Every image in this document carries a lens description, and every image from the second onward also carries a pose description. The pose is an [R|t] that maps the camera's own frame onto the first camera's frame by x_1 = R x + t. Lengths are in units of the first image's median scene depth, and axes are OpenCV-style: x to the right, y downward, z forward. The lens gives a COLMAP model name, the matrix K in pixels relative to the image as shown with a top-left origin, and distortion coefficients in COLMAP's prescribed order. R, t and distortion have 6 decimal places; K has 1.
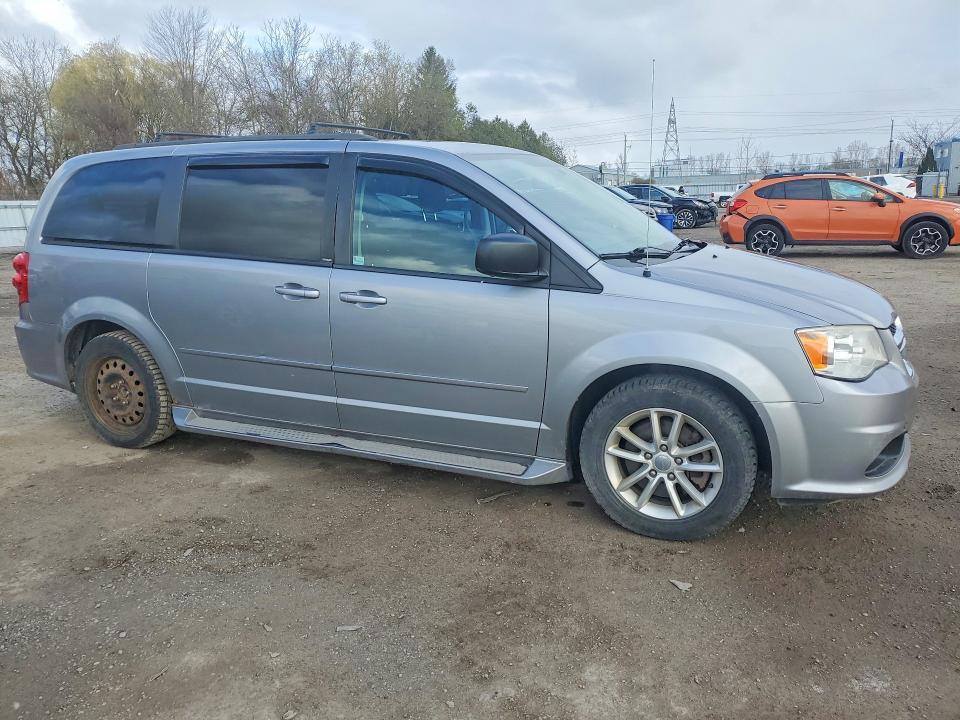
lens RADIAL K [[793.5, 0, 485.0], [0, 793.5, 359.7], [0, 0, 1]] dist [0.026321, -0.012289]
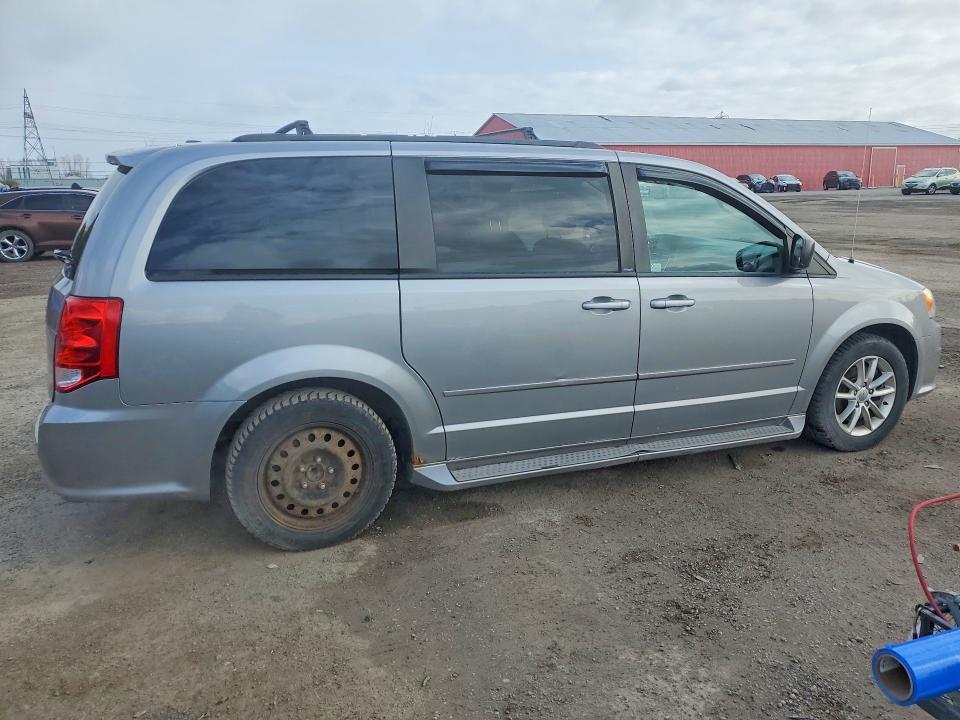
lens RADIAL K [[793.5, 0, 490.6], [0, 793.5, 366.4], [0, 0, 1]] dist [0.026321, -0.012289]
pose [[0.654627, -0.152524, 0.740405, -1.066489], [0.151544, 0.986030, 0.069136, -0.100732], [-0.740606, 0.066945, 0.668596, 0.469598]]
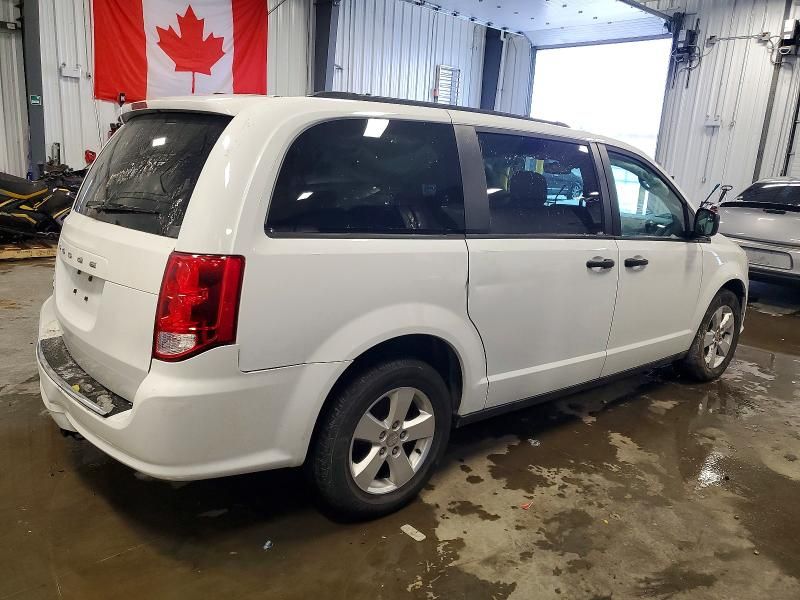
lens RADIAL K [[661.3, 0, 394.9], [0, 661.3, 296.1], [0, 0, 1]] dist [0.026321, -0.012289]
pose [[0.394167, -0.130286, 0.909757, -1.210051], [0.154085, 0.985257, 0.074339, -0.154289], [-0.906030, 0.110878, 0.408431, 0.893209]]
